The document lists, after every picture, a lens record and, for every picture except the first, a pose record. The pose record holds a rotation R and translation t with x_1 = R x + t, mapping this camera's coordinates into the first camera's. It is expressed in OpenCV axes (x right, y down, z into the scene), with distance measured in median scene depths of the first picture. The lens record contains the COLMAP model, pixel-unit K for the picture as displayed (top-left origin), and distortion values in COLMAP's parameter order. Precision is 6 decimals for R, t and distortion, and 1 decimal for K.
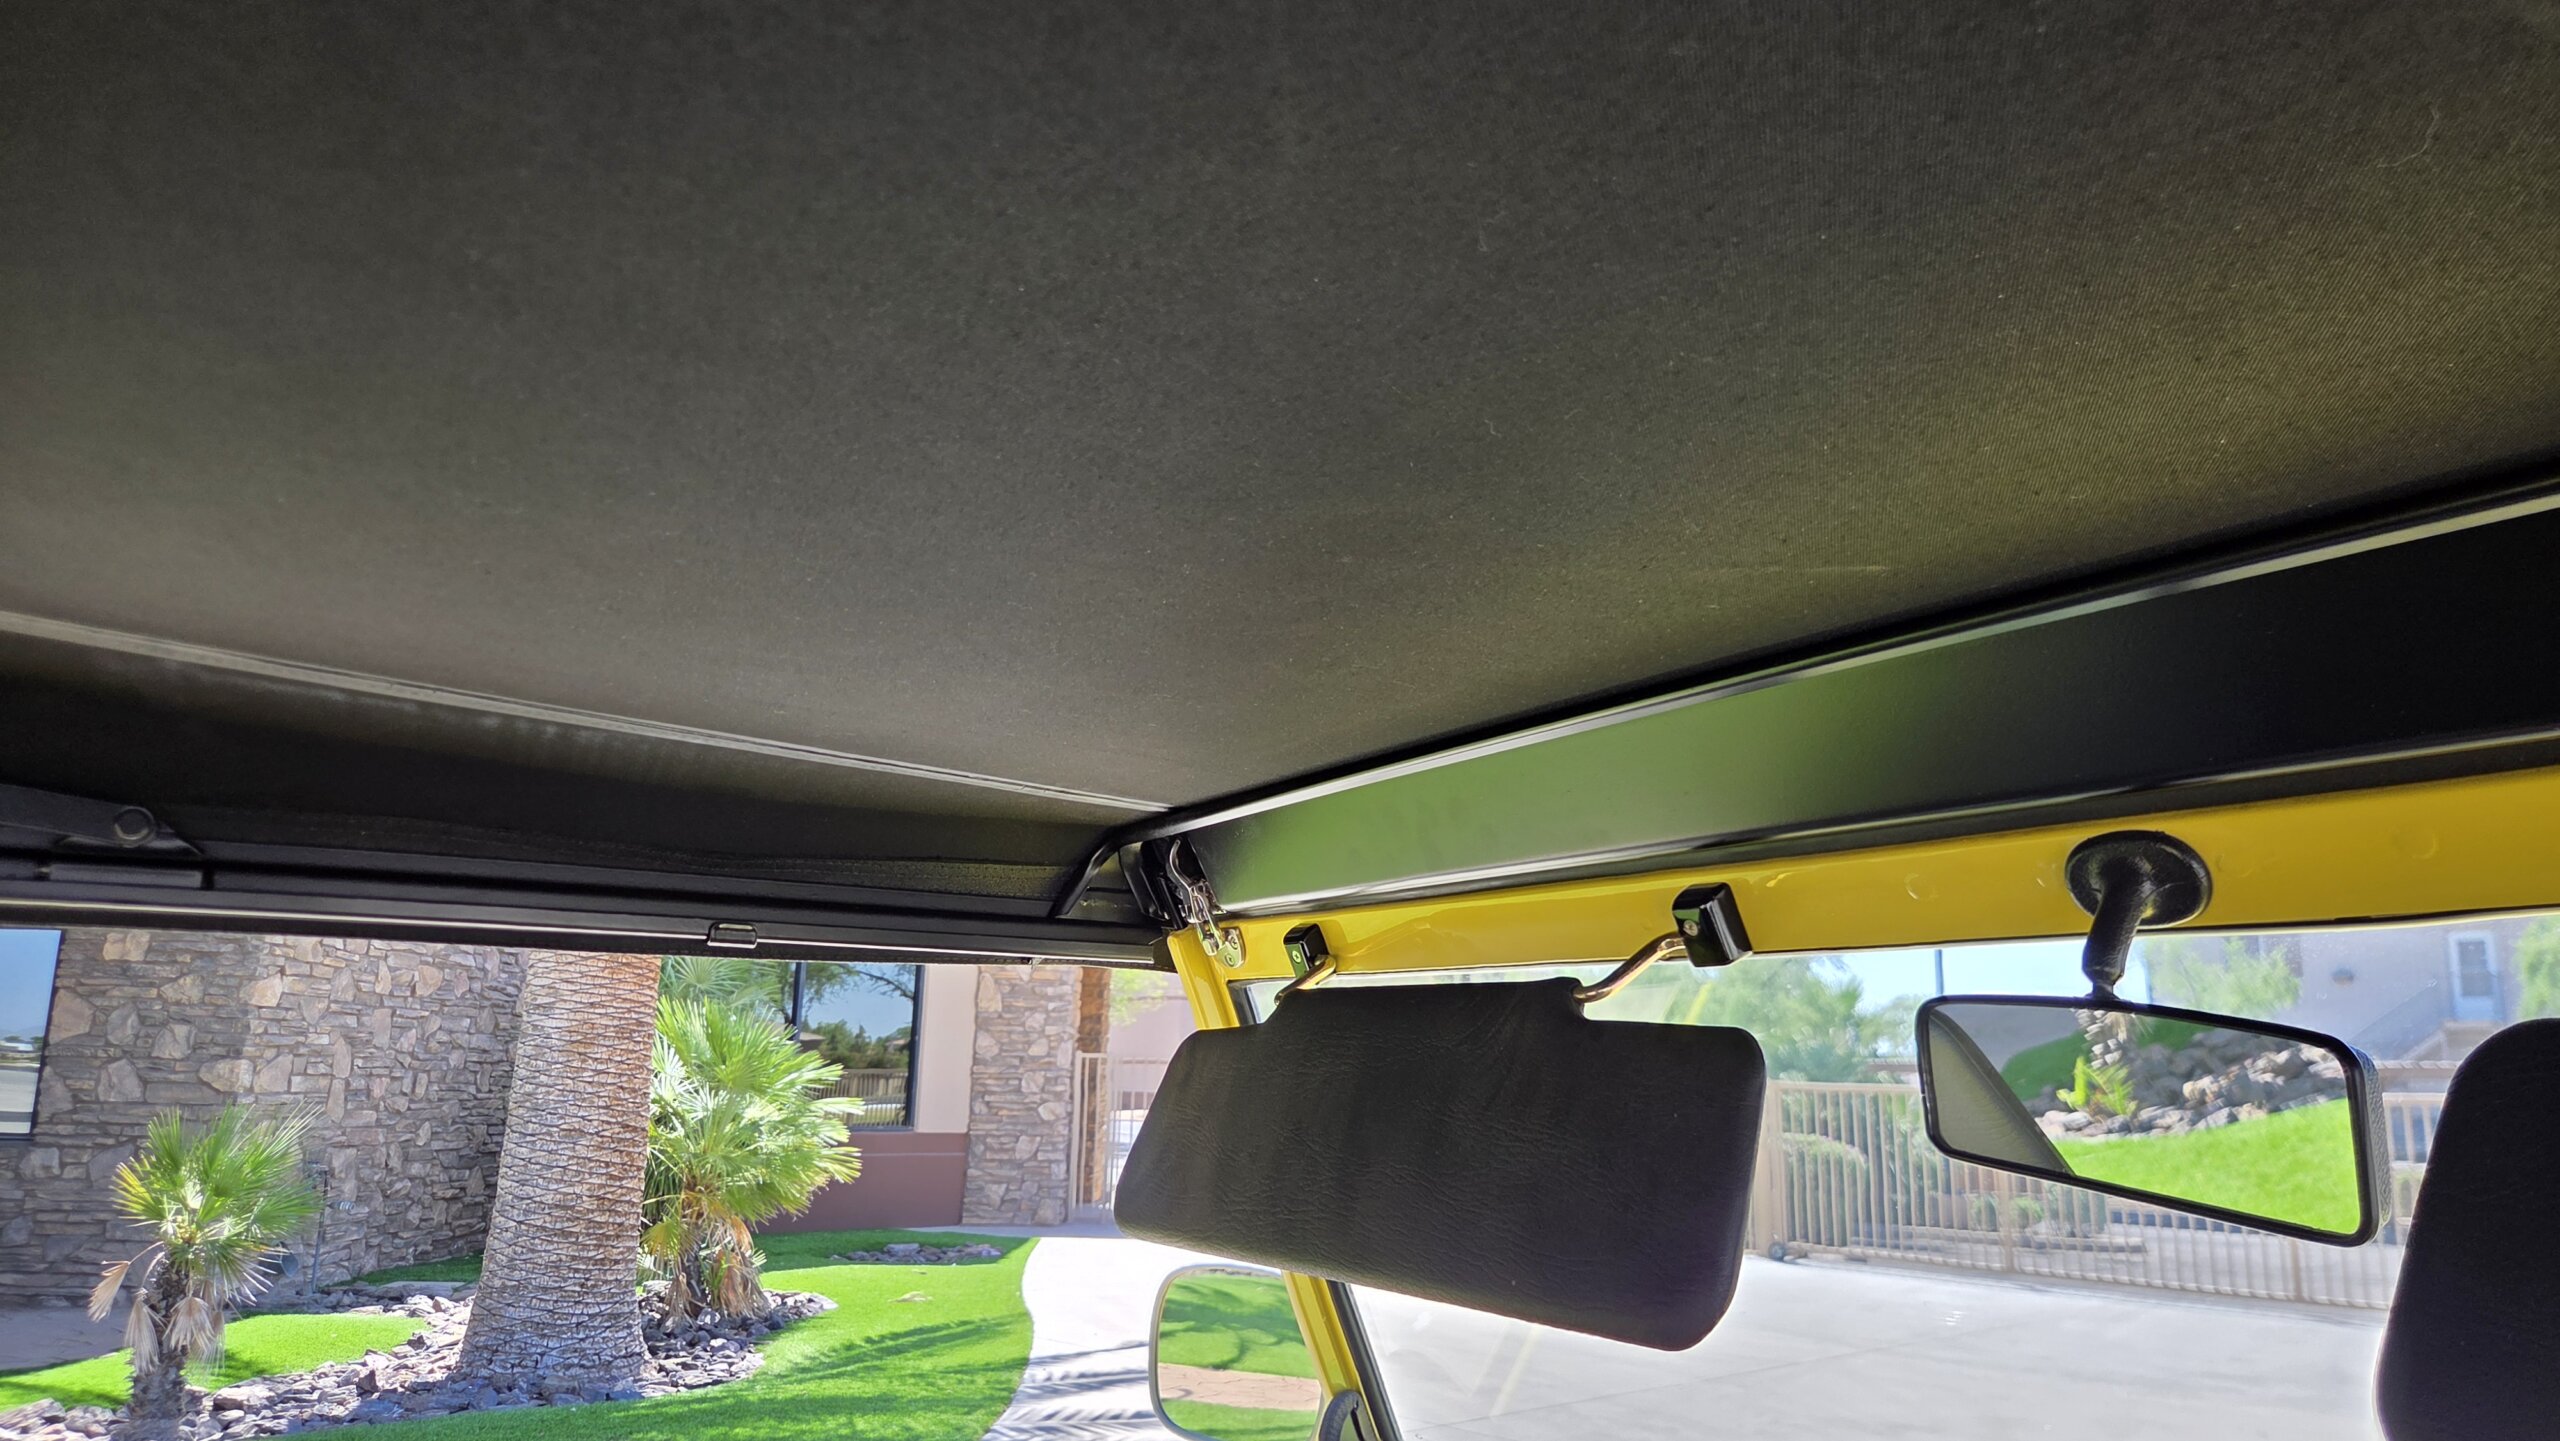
lens RADIAL K [[1752.2, 0, 1284.4], [0, 1752.2, 759.1], [0, 0, 1]] dist [0.051509, -0.044562]
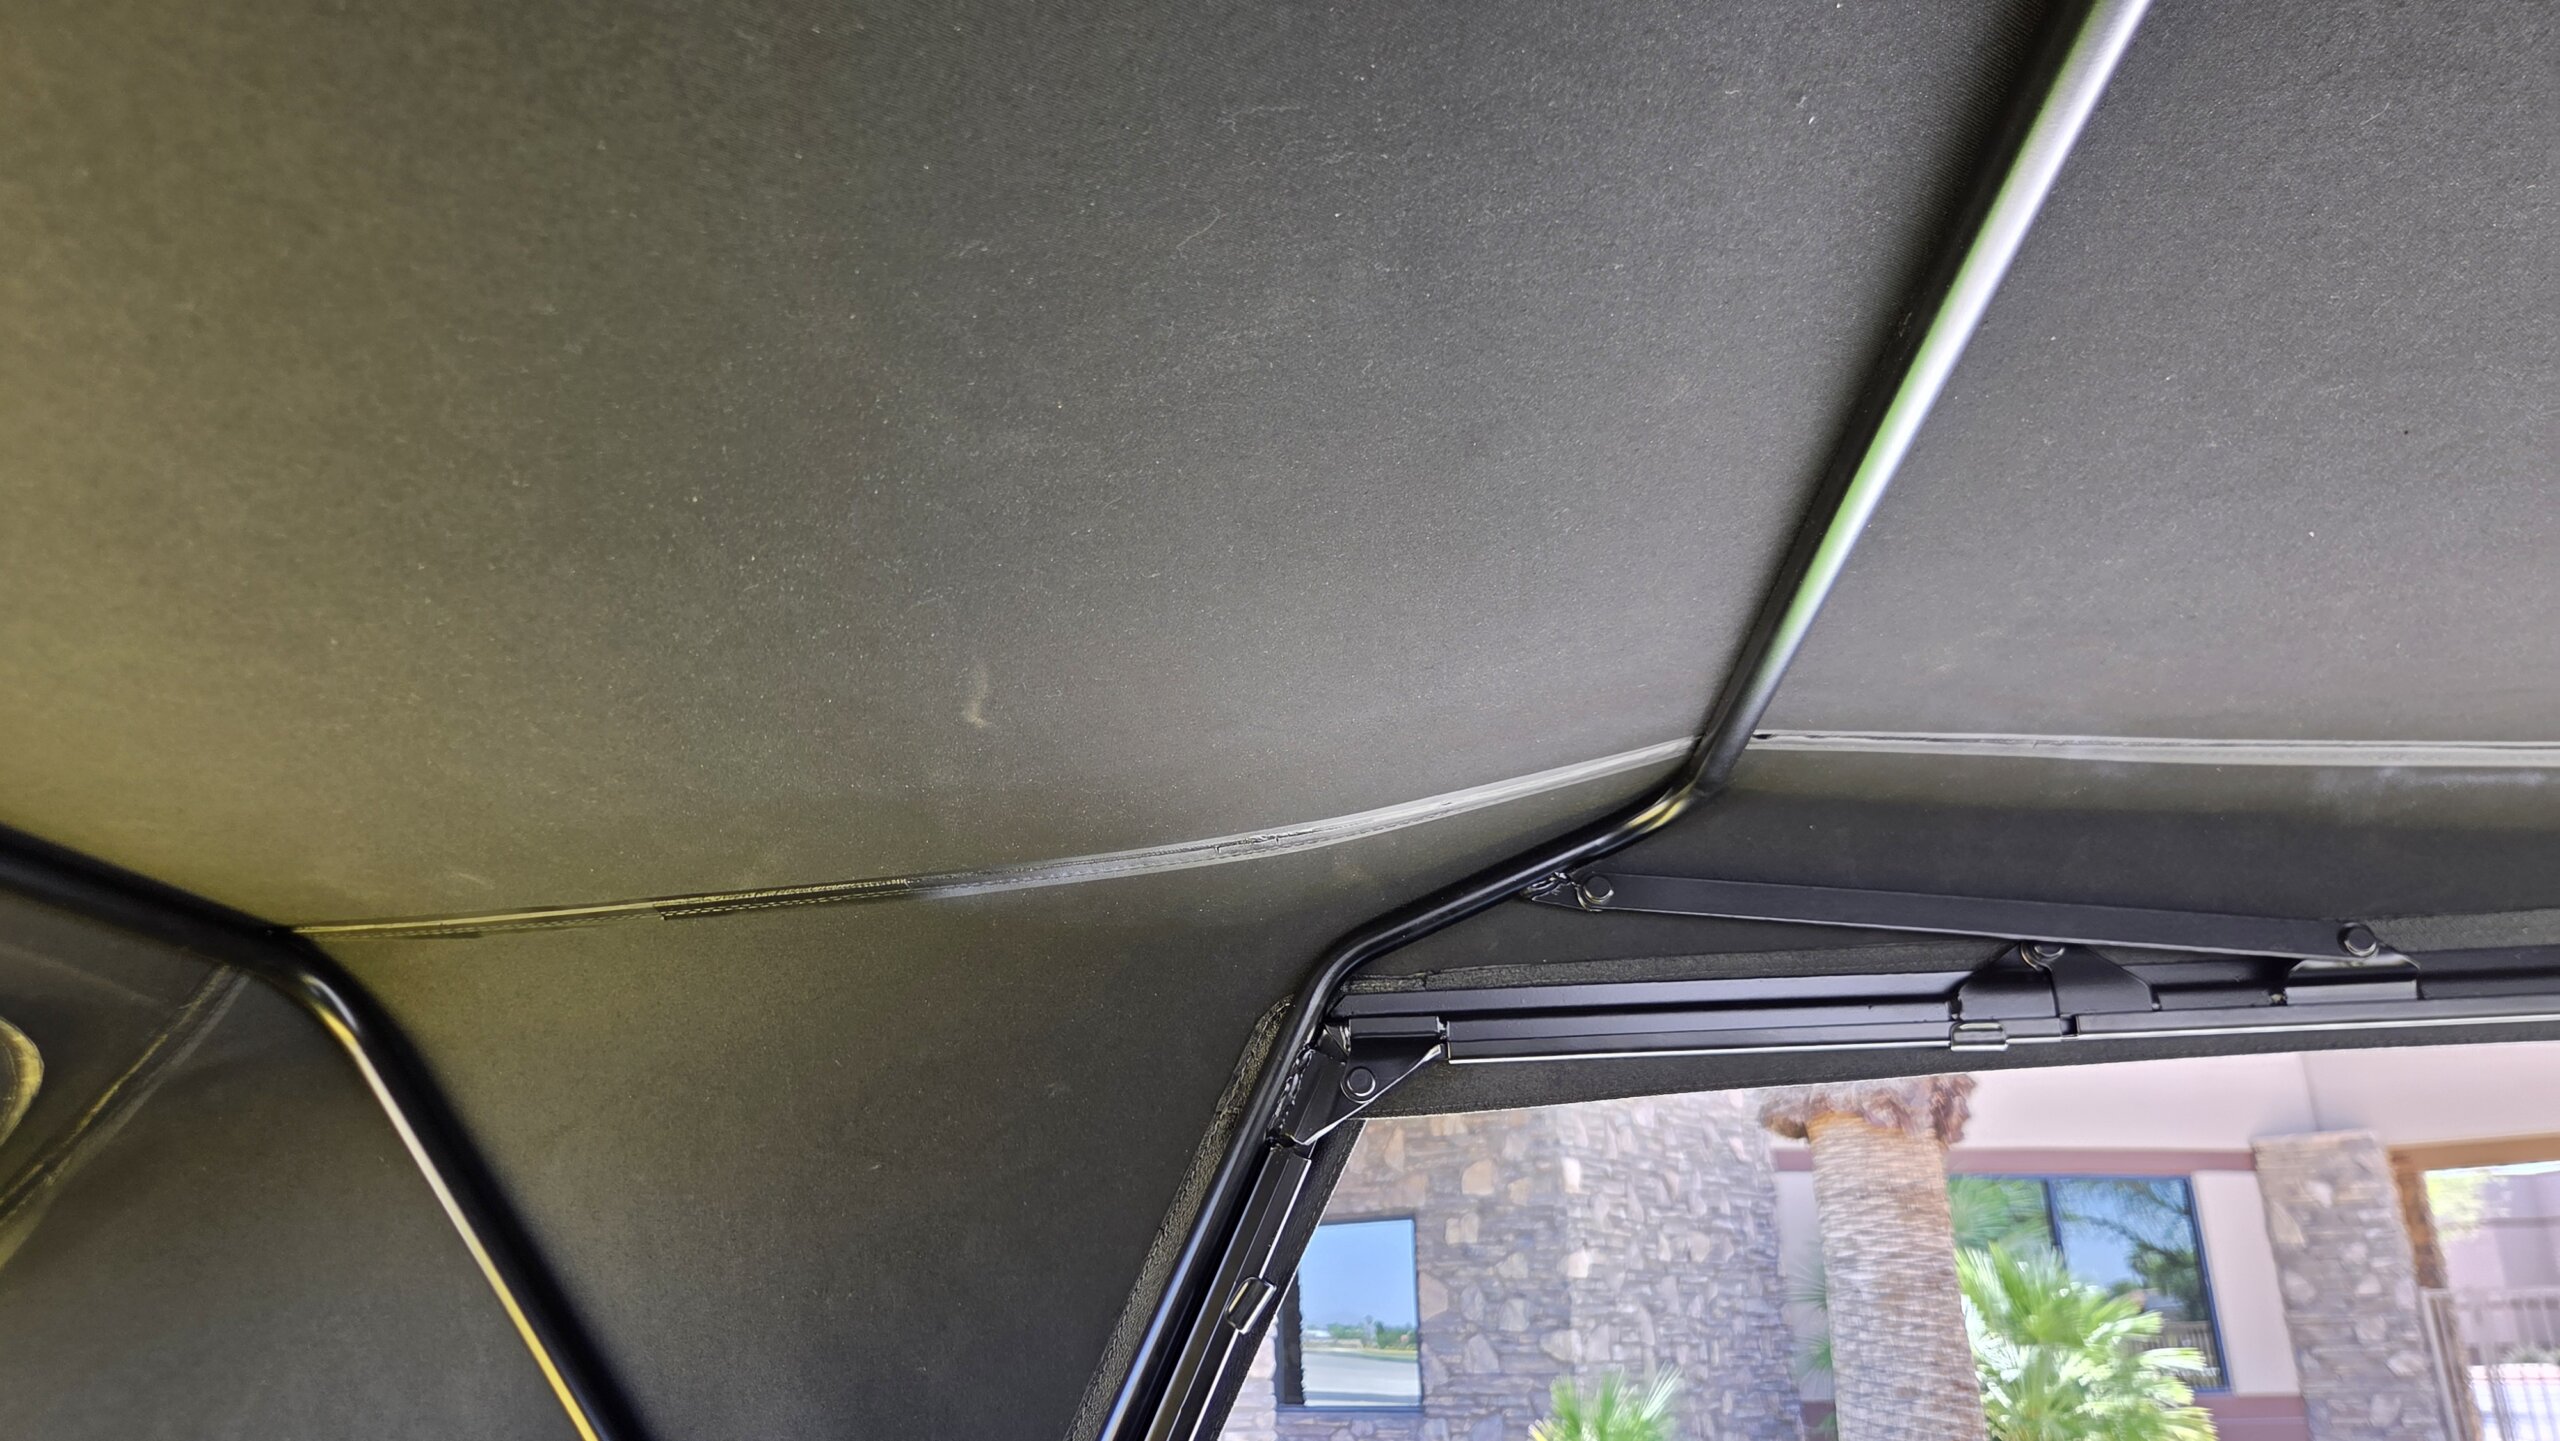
lens RADIAL K [[1752.2, 0, 1290.9], [0, 1752.2, 721.5], [0, 0, 1]] dist [0.051509, -0.044562]
pose [[0.806258, -0.235964, -0.542465, -0.048713], [0.145671, 0.967959, -0.204537, 0.003056], [0.573348, 0.085888, 0.814798, -0.016663]]
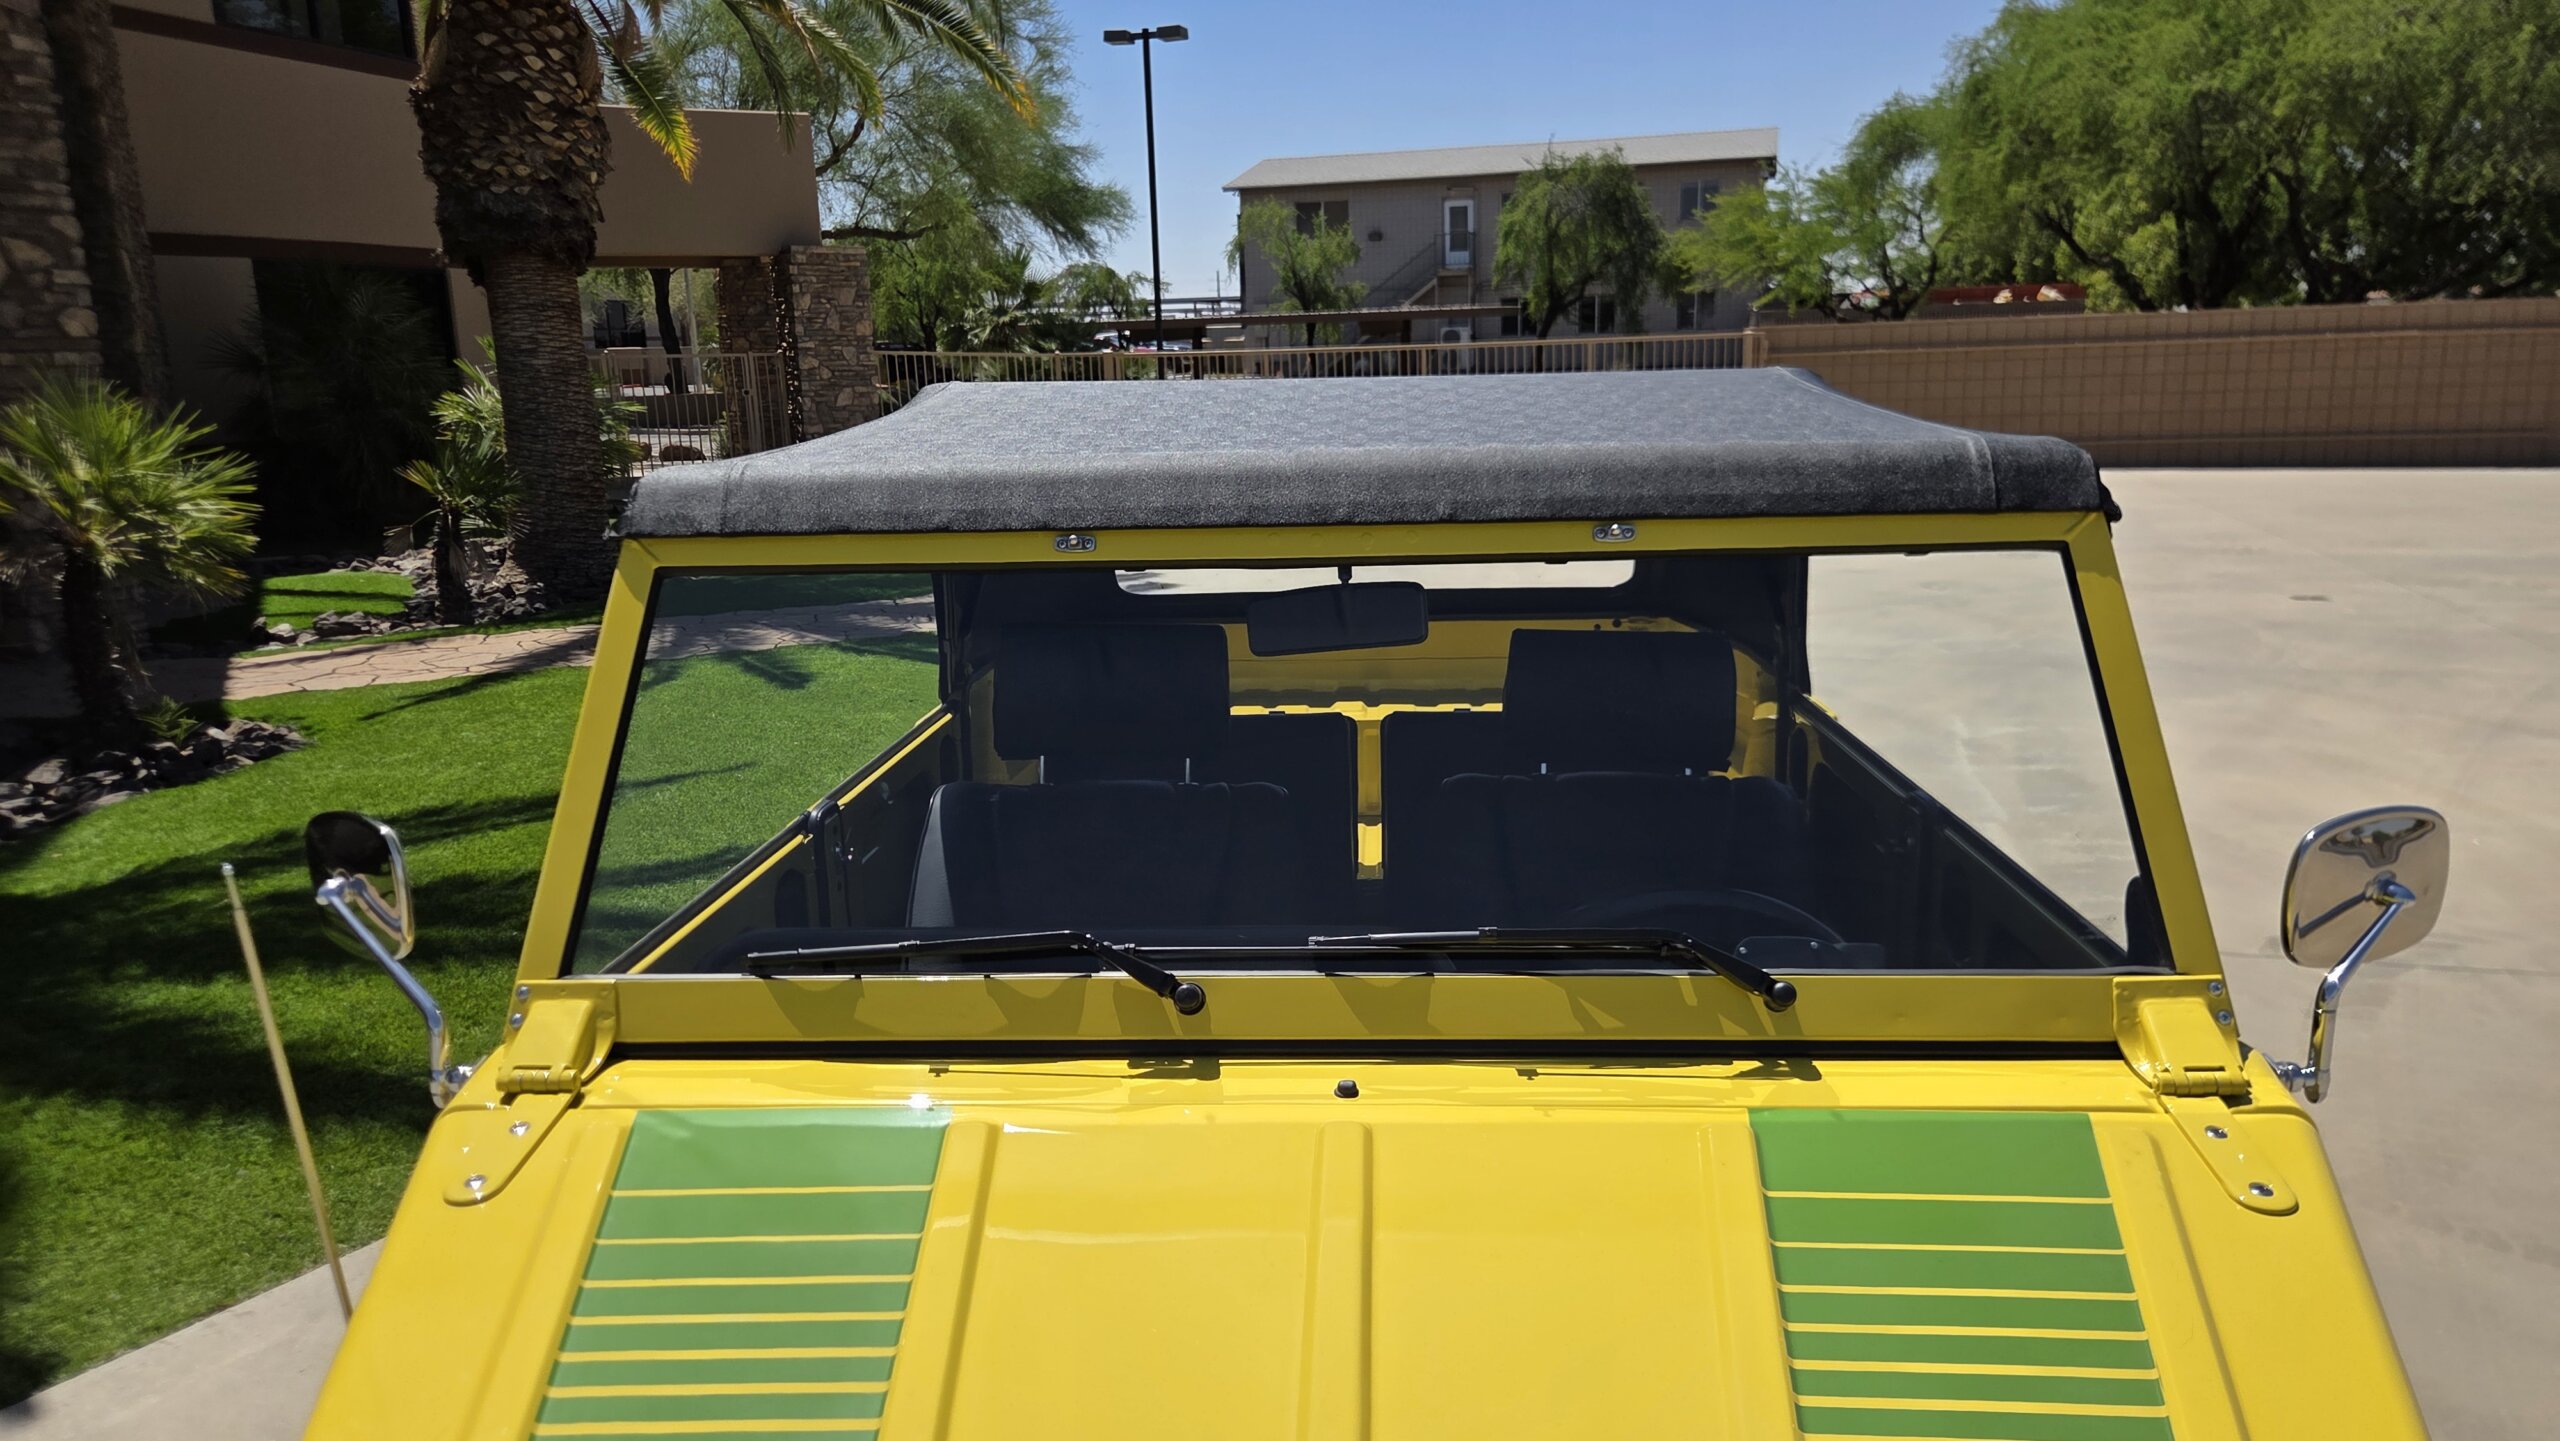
lens RADIAL K [[1752.2, 0, 1304.7], [0, 1752.2, 755.2], [0, 0, 1]] dist [0.051509, -0.044562]
pose [[0.863176, -0.160178, 0.478821, -0.516150], [-0.047497, 0.918378, 0.392843, -0.136884], [-0.502663, -0.361835, 0.785114, -0.522081]]
